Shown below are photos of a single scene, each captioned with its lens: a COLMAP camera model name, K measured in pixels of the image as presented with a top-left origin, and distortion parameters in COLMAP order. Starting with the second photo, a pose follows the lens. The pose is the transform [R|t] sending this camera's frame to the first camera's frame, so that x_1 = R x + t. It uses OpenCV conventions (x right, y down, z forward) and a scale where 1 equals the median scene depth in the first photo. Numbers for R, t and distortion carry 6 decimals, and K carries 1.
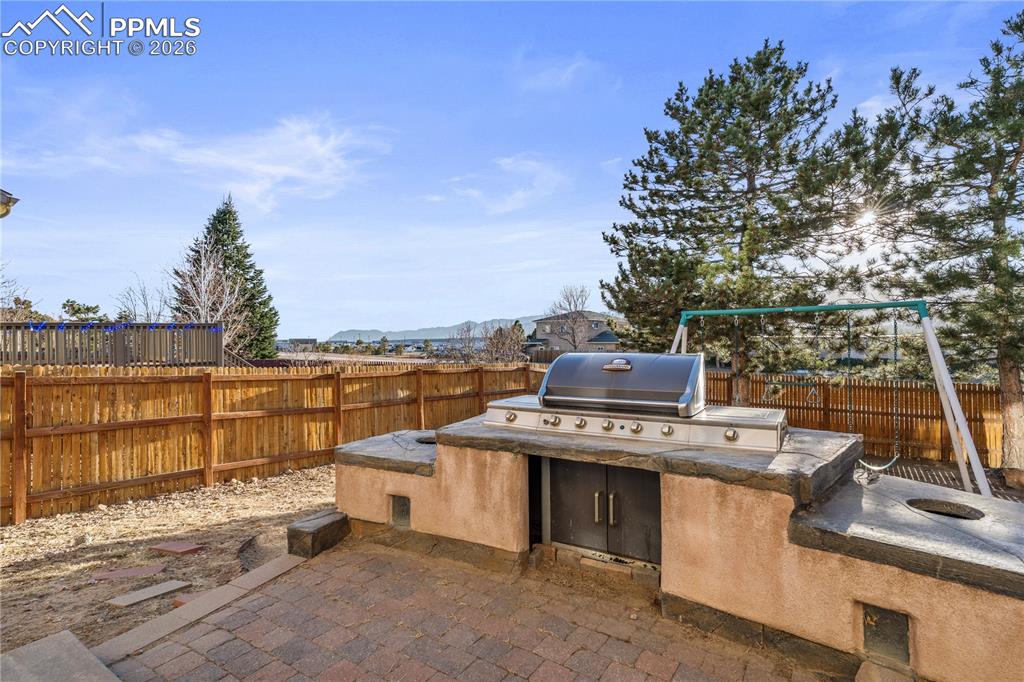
lens RADIAL K [[488.1, 0, 508.7], [0, 488.1, 340.9], [0, 0, 1]] dist [-0.000463, 0.000016]
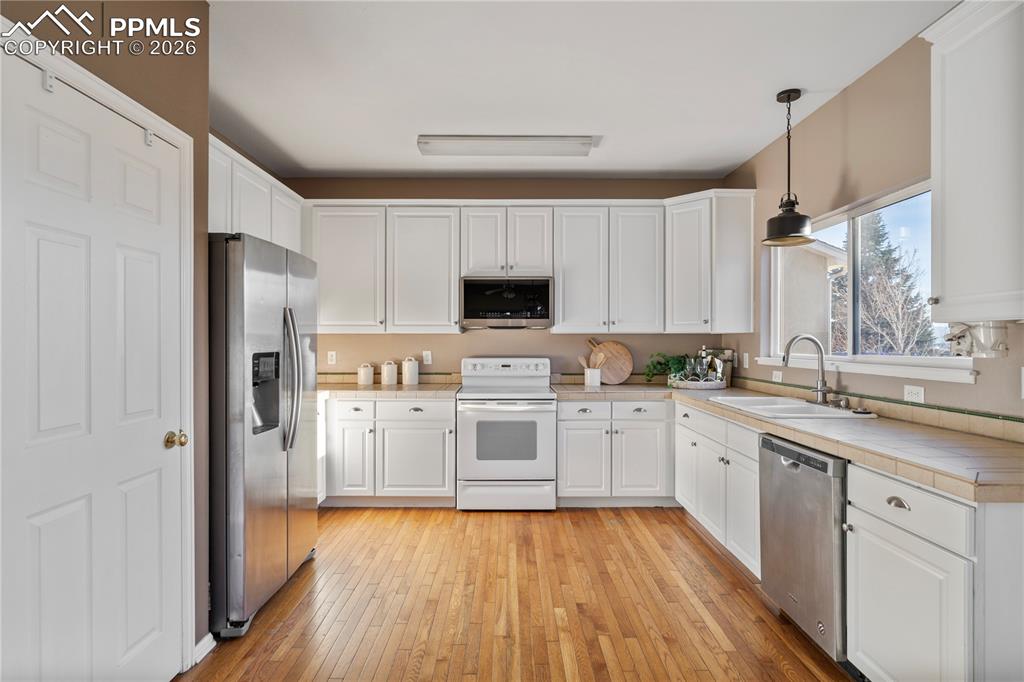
lens RADIAL K [[531.1, 0, 512.0], [0, 531.1, 341.0], [0, 0, 1]] dist [-0.001463, 0.000821]
pose [[0.563307, 0.007425, -0.826214, -0.268752], [-0.005550, 0.999971, 0.005202, -0.059639], [0.826229, 0.001655, 0.563332, -0.257298]]
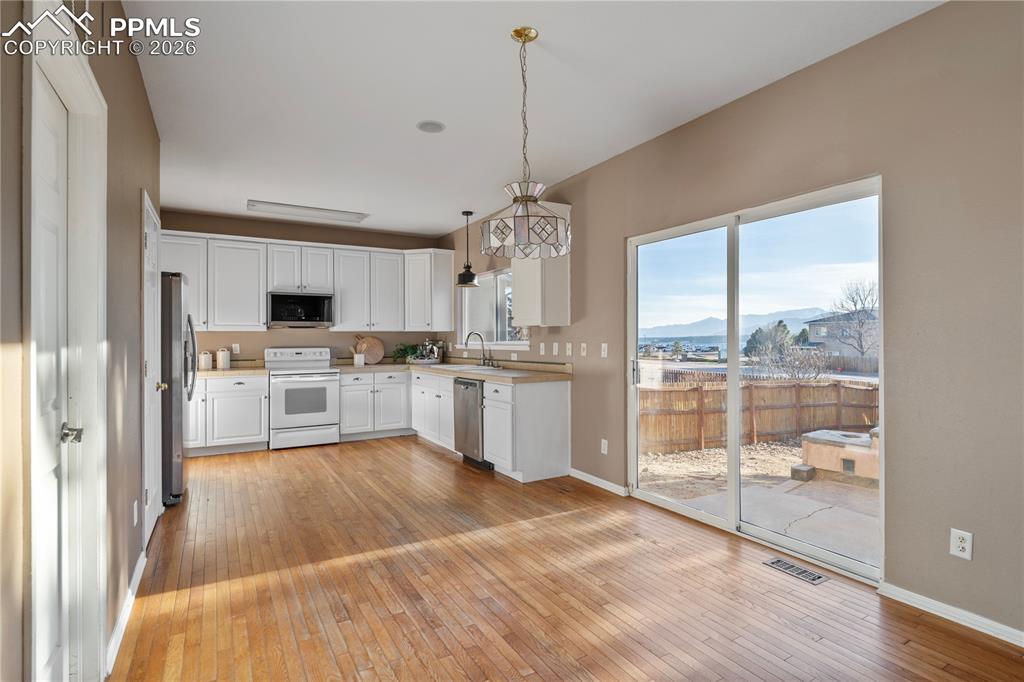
lens RADIAL K [[507.1, 0, 512.0], [0, 507.1, 341.0], [0, 0, 1]] dist [-0.001280, 0.000028]
pose [[0.899570, 0.002934, -0.436767, -0.150585], [-0.001205, 0.999990, 0.004238, -0.055294], [0.436776, -0.003286, 0.899565, -0.428859]]
